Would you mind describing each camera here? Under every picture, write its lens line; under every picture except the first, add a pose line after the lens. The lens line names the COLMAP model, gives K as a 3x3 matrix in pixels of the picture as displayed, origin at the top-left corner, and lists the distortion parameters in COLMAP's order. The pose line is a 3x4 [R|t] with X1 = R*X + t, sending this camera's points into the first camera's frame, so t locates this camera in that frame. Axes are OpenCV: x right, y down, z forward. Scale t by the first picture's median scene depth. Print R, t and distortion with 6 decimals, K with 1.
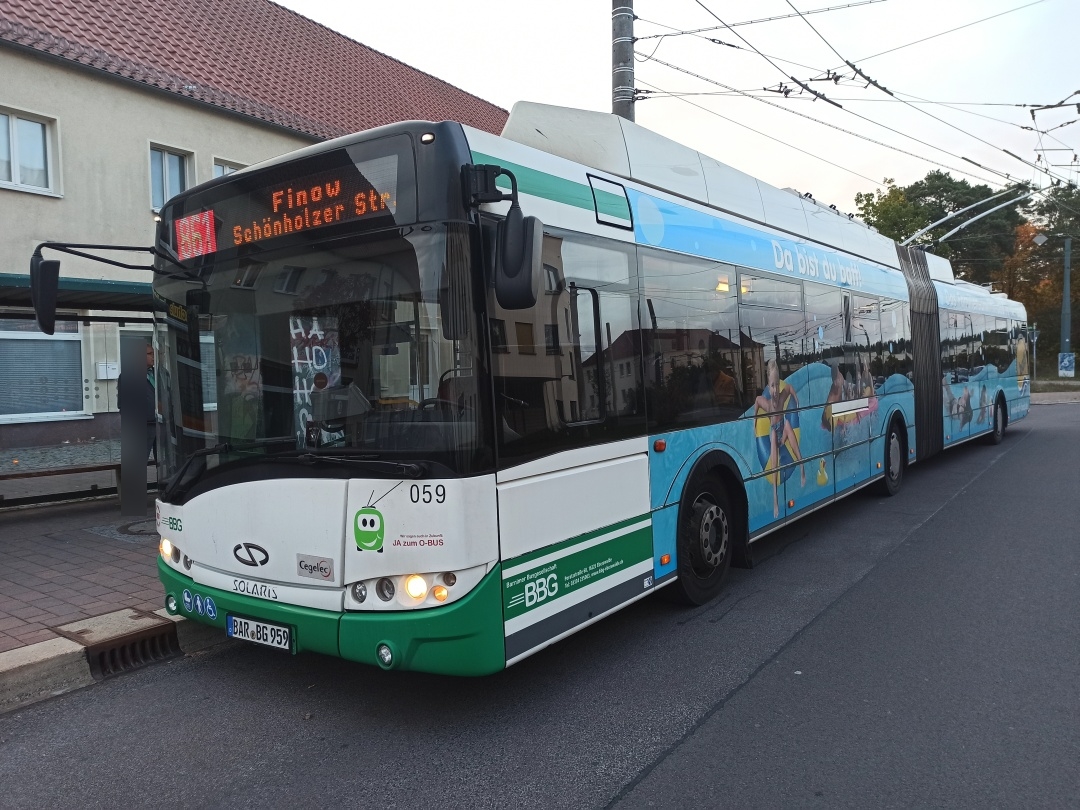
lens RADIAL K [[791.5, 0, 534.1], [0, 791.5, 403.6], [0, 0, 1]] dist [0.080234, -0.079015]
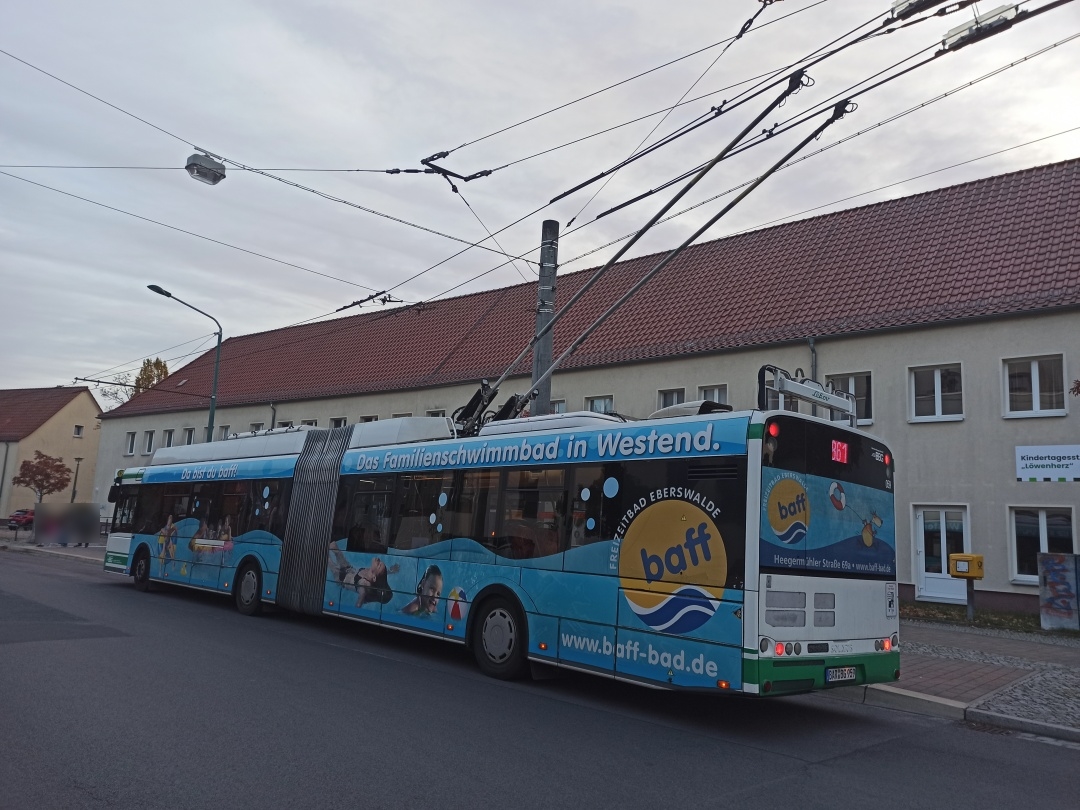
lens RADIAL K [[791.5, 0, 534.1], [0, 791.5, 403.6], [0, 0, 1]] dist [0.080234, -0.079015]
pose [[-0.152280, -0.140476, -0.978303, 6.876945], [-0.086161, 0.987966, -0.128452, -0.454706], [0.984575, 0.064731, -0.162551, 6.457700]]
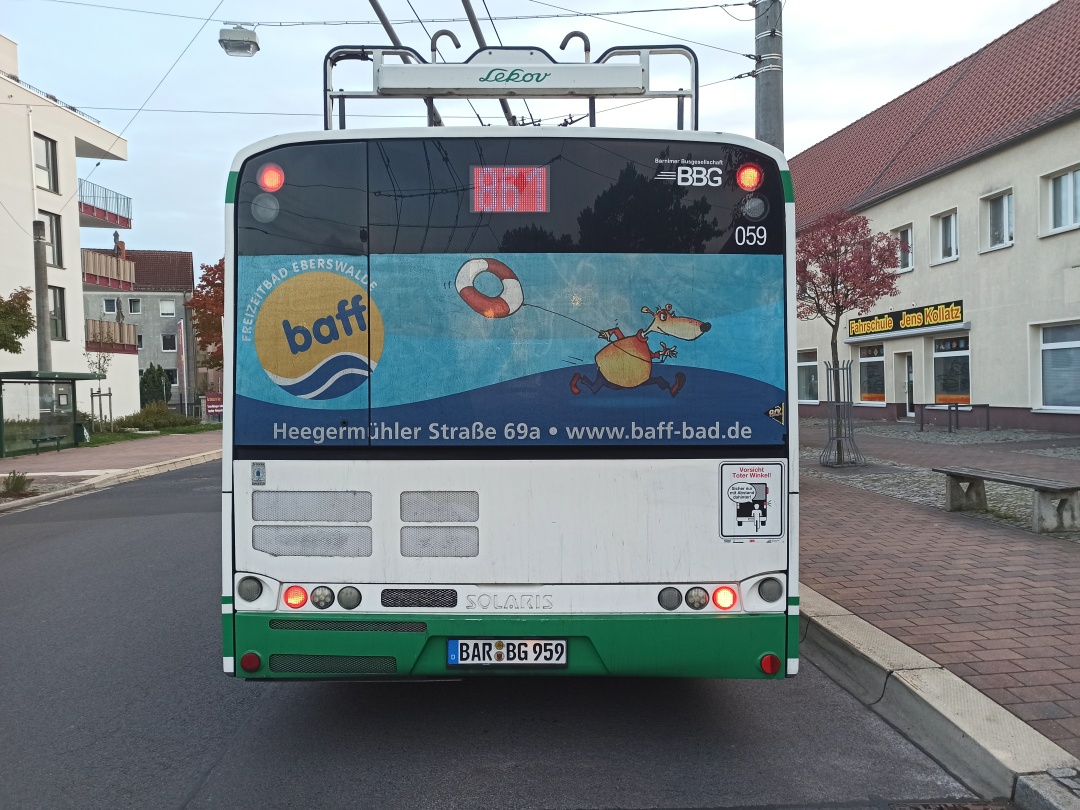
lens RADIAL K [[791.5, 0, 534.1], [0, 791.5, 403.6], [0, 0, 1]] dist [0.080234, -0.079015]
pose [[-0.772321, 0.056117, -0.632748, 4.633675], [0.020260, 0.997760, 0.063760, -0.480089], [0.634909, 0.036424, -0.771728, 8.174539]]
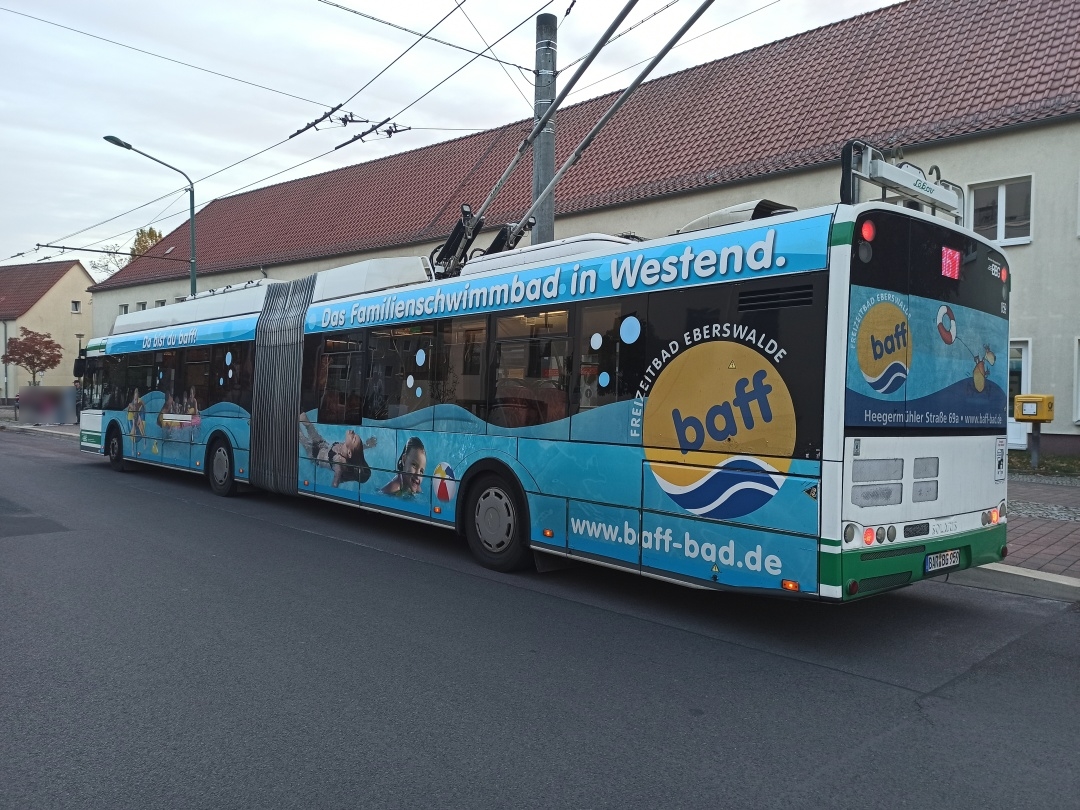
lens RADIAL K [[791.5, 0, 534.1], [0, 791.5, 403.6], [0, 0, 1]] dist [0.080234, -0.079015]
pose [[-0.170961, 0.038240, -0.984535, 6.084269], [-0.044710, 0.997916, 0.046524, -0.435614], [0.984263, 0.051972, -0.168895, 6.397154]]
